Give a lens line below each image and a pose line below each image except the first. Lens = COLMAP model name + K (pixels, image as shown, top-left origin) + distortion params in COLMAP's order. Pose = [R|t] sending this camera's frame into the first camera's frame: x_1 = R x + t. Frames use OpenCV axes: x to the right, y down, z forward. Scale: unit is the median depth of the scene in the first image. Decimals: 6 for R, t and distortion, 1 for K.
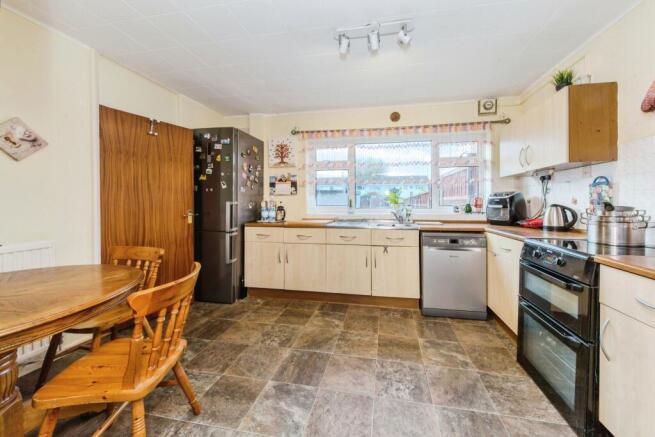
lens RADIAL K [[226.3, 0, 334.3], [0, 226.3, 205.6], [0, 0, 1]] dist [0.006868, -0.000213]
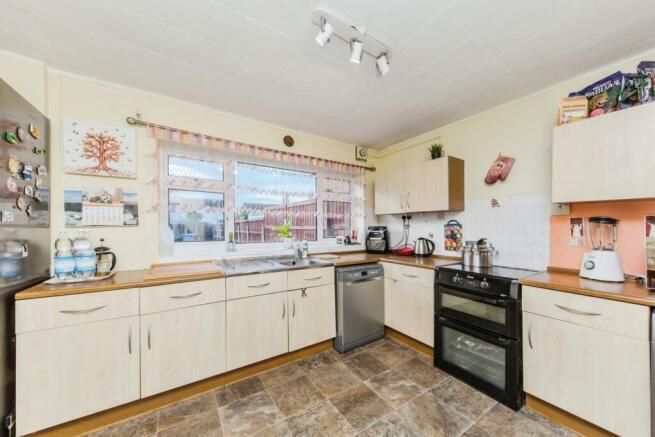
lens RADIAL K [[226.3, 0, 320.0], [0, 226.3, 228.2], [0, 0, 1]] dist [0.006868, -0.000213]
pose [[0.726344, -0.003888, 0.687321, -0.317501], [0.011148, 0.999919, -0.006125, -0.046604], [-0.687241, 0.012111, 0.726328, 0.318588]]
